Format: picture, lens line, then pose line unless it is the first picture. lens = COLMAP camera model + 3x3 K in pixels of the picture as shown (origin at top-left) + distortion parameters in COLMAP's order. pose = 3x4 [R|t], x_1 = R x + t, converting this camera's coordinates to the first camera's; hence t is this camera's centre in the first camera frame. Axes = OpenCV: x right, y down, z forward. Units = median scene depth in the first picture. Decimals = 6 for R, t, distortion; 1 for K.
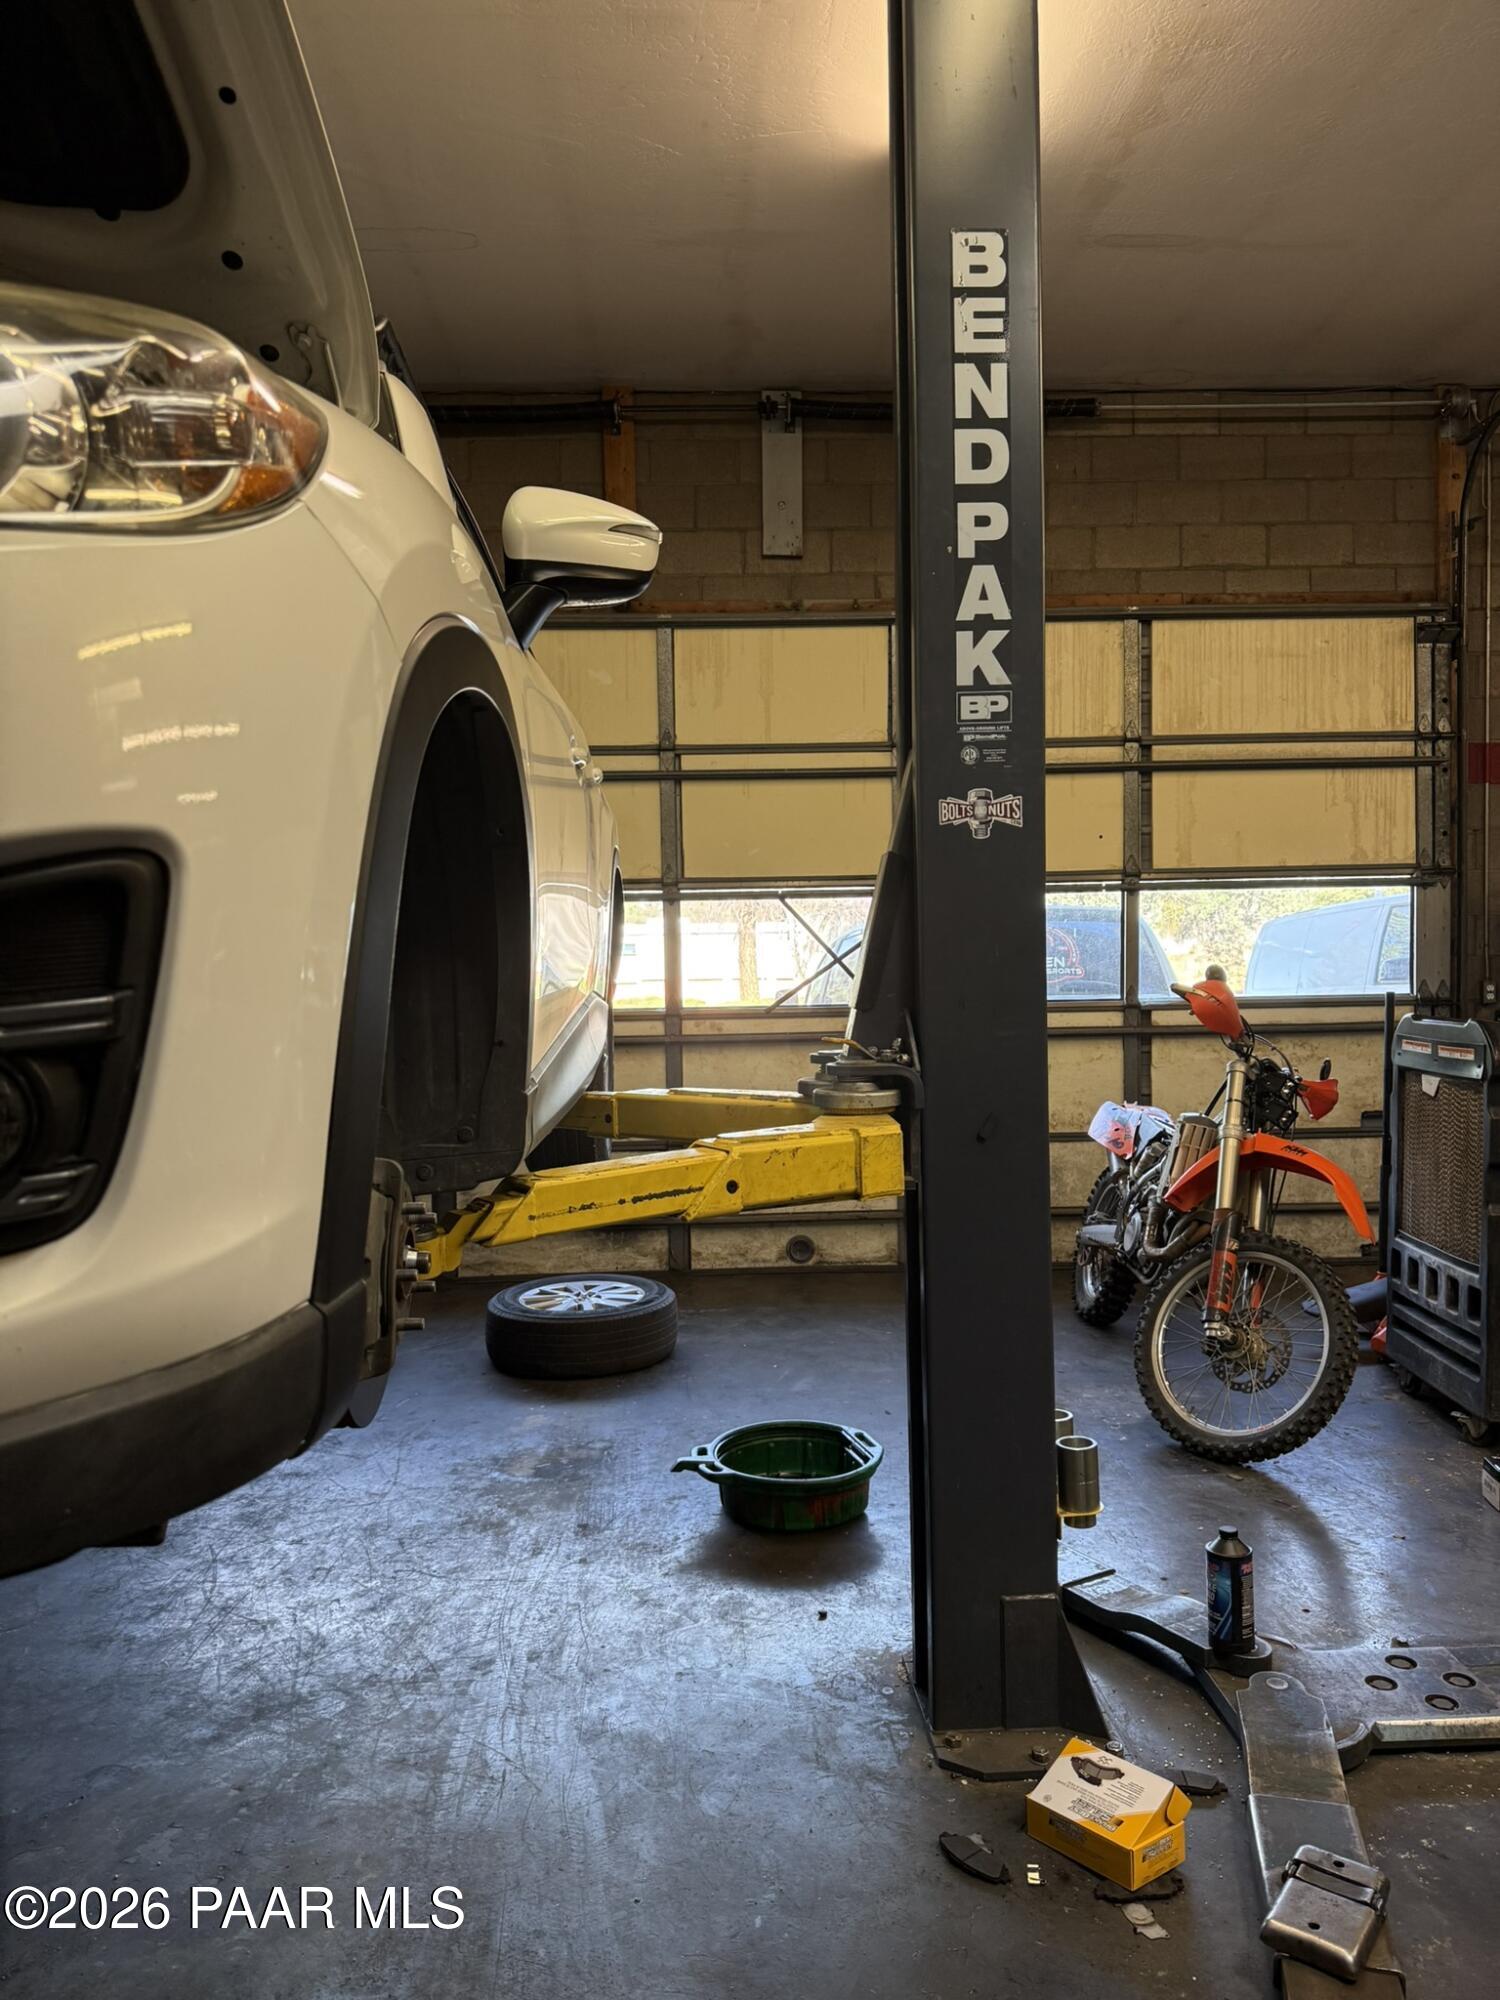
lens RADIAL K [[1418.8, 0, 750.3], [0, 1418.8, 1013.2], [0, 0, 1]] dist [0.006863, -0.007417]
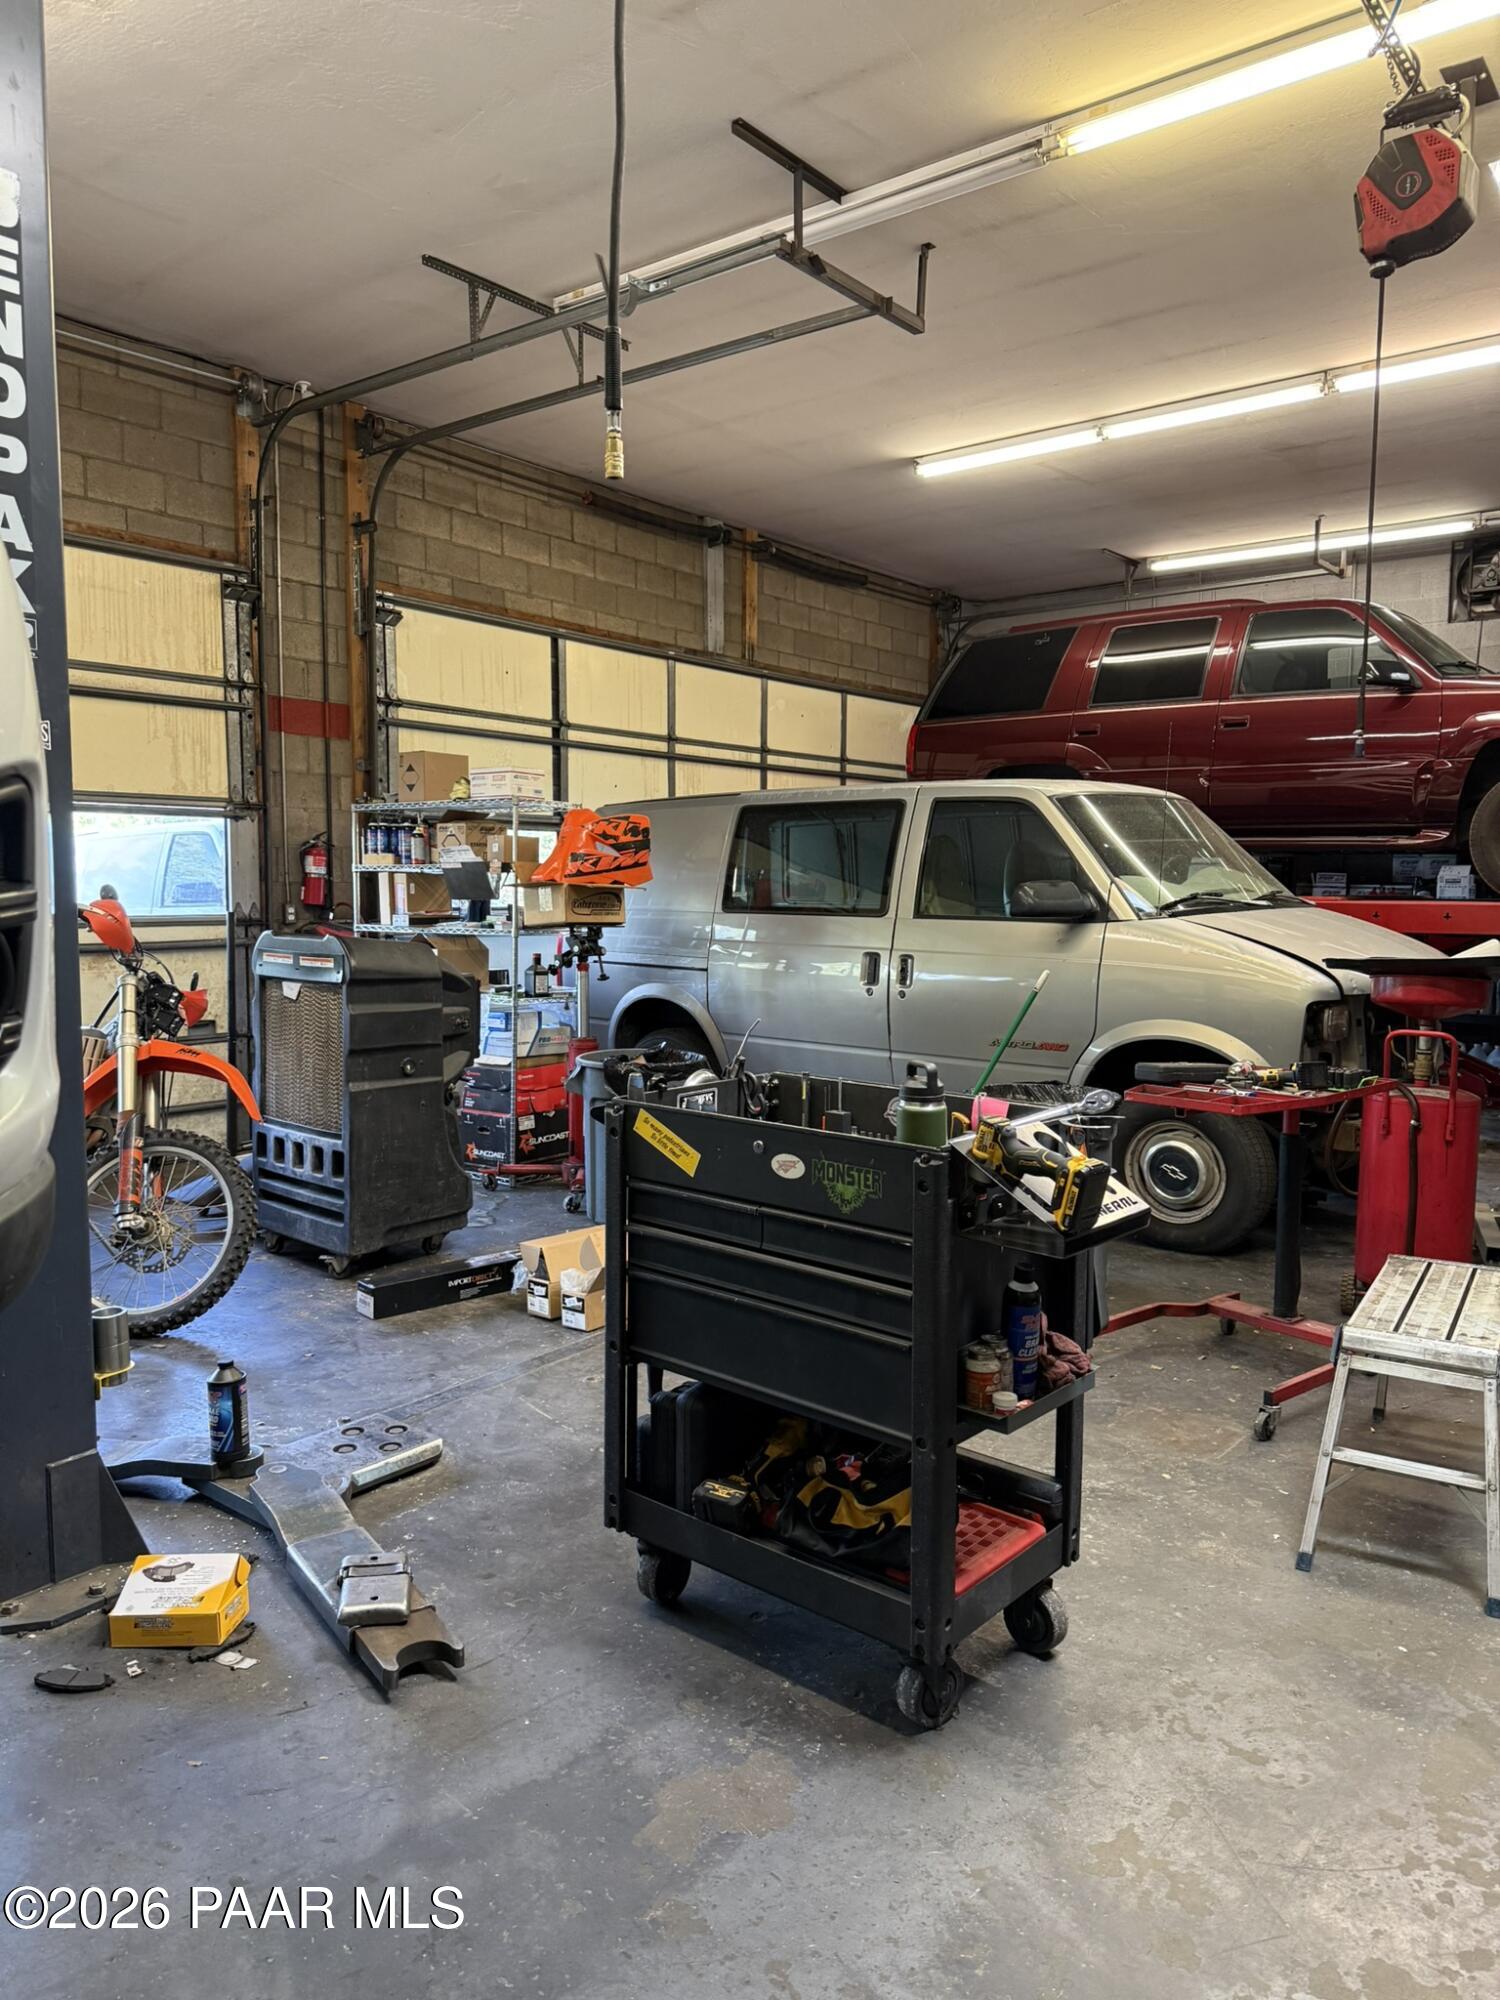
lens RADIAL K [[1383.4, 0, 745.1], [0, 1383.4, 1012.7], [0, 0, 1]] dist [0.124907, -0.220269]
pose [[0.655922, -0.050436, 0.753142, -0.149501], [0.010410, 0.998275, 0.057785, 0.005381], [-0.754757, -0.030062, 0.655315, -0.053733]]
